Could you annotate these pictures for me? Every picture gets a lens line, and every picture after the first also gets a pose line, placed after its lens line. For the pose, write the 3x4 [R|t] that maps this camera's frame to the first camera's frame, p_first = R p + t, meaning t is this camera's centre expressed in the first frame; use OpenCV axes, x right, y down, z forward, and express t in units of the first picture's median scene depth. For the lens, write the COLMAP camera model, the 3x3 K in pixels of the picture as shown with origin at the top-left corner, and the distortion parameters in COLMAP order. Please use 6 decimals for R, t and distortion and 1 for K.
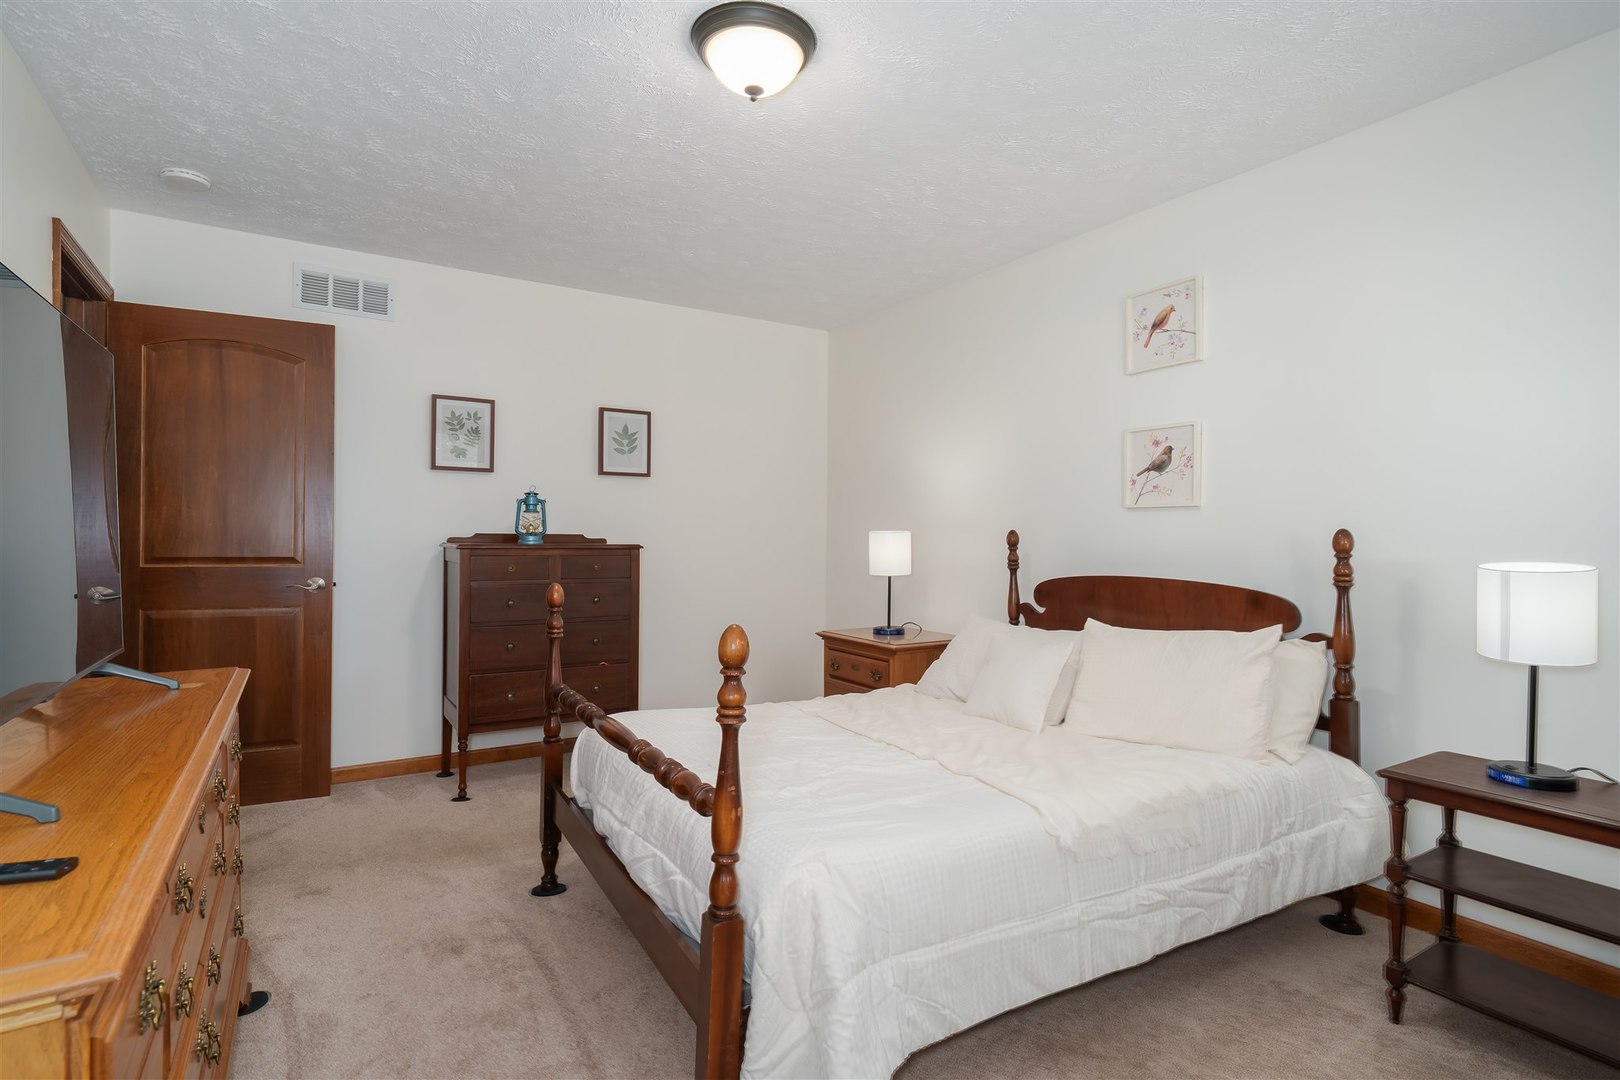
lens RADIAL K [[803.1, 0, 807.7], [0, 803.1, 535.9], [0, 0, 1]] dist [0.005723, 0.000201]
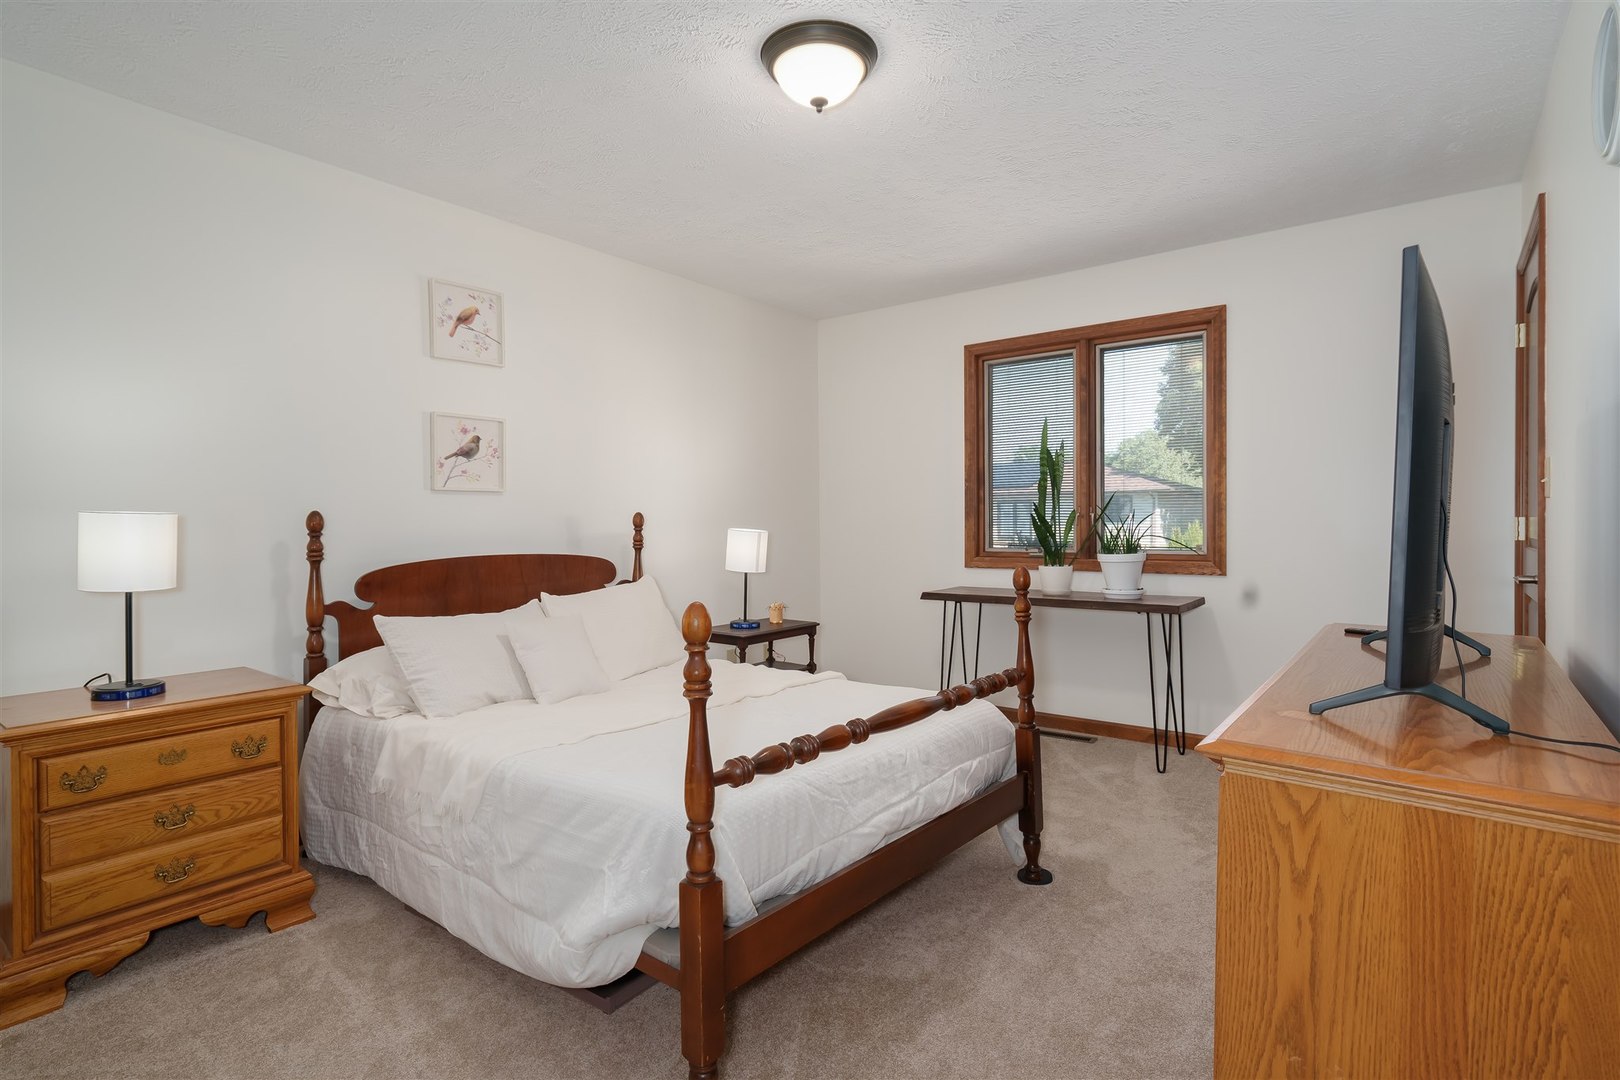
lens RADIAL K [[803.1, 0, 809.8], [0, 803.1, 534.1], [0, 0, 1]] dist [0.005723, 0.000201]
pose [[-0.333096, -0.029304, 0.942437, -0.729208], [-0.001533, 0.999532, 0.030538, -0.010967], [-0.942891, 0.008727, -0.332986, 0.915621]]
